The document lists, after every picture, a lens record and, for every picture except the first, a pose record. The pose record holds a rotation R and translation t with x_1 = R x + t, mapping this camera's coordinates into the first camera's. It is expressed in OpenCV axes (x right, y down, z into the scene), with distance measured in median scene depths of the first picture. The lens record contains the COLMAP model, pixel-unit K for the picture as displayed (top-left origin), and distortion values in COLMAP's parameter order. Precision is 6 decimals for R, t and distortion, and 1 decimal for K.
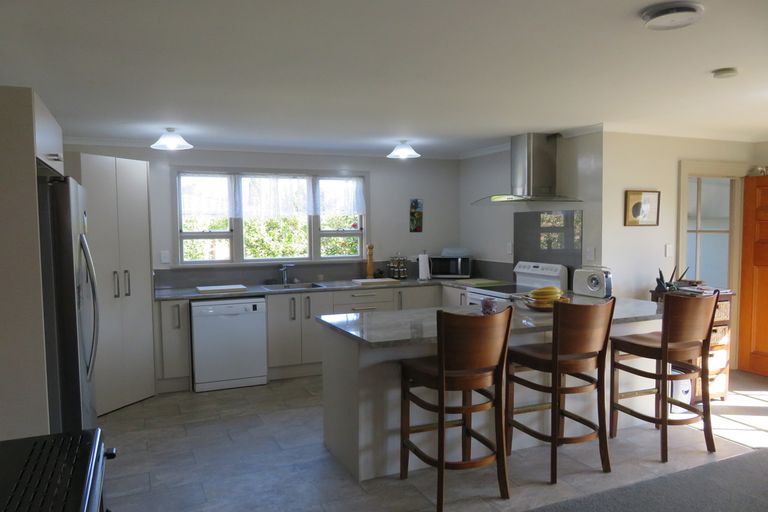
lens RADIAL K [[566.5, 0, 383.0], [0, 566.5, 271.1], [0, 0, 1]] dist [-0.001847, -0.004864]
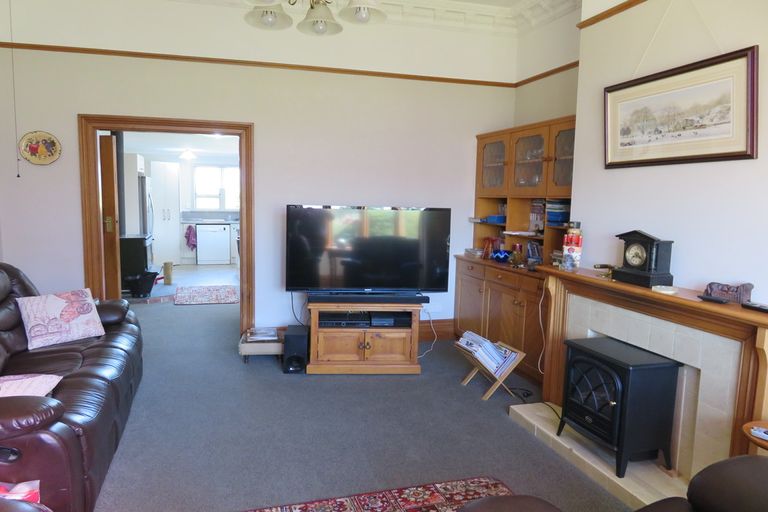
lens RADIAL K [[566.5, 0, 383.0], [0, 566.5, 271.1], [0, 0, 1]] dist [-0.001847, -0.004864]
pose [[0.992971, 0.041658, -0.110784, 0.591078], [-0.036269, 0.998079, 0.050219, 0.086809], [0.112663, -0.045848, 0.992575, -1.051759]]
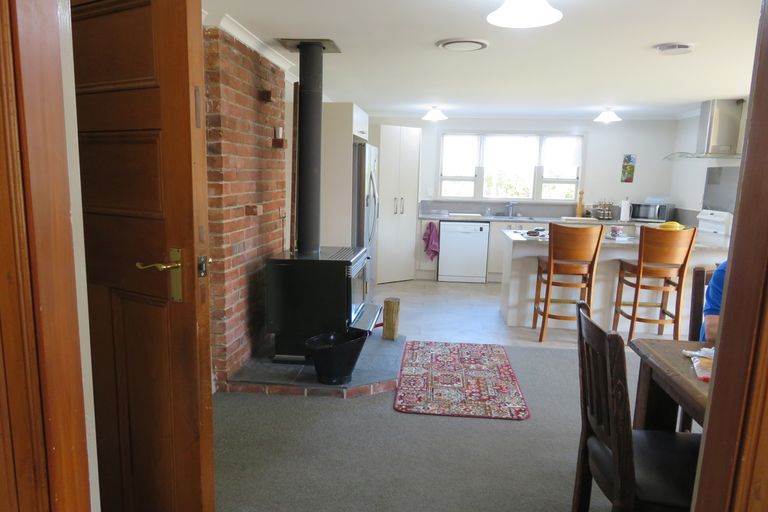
lens RADIAL K [[566.5, 0, 383.0], [0, 566.5, 271.1], [0, 0, 1]] dist [-0.001847, -0.004864]
pose [[0.867377, 0.111295, -0.485047, 0.246155], [-0.070786, 0.992353, 0.101116, 0.038005], [0.492591, -0.053372, 0.868623, -0.353531]]
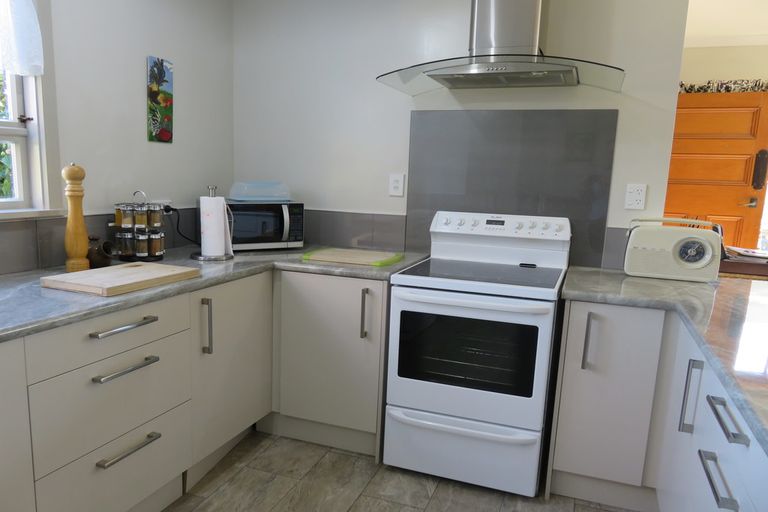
lens RADIAL K [[566.5, 0, 383.0], [0, 566.5, 271.1], [0, 0, 1]] dist [-0.001847, -0.004864]
pose [[0.695264, -0.091682, 0.712883, -0.153117], [0.017664, 0.993711, 0.110571, -0.020687], [-0.718537, -0.064284, 0.692511, 0.681781]]
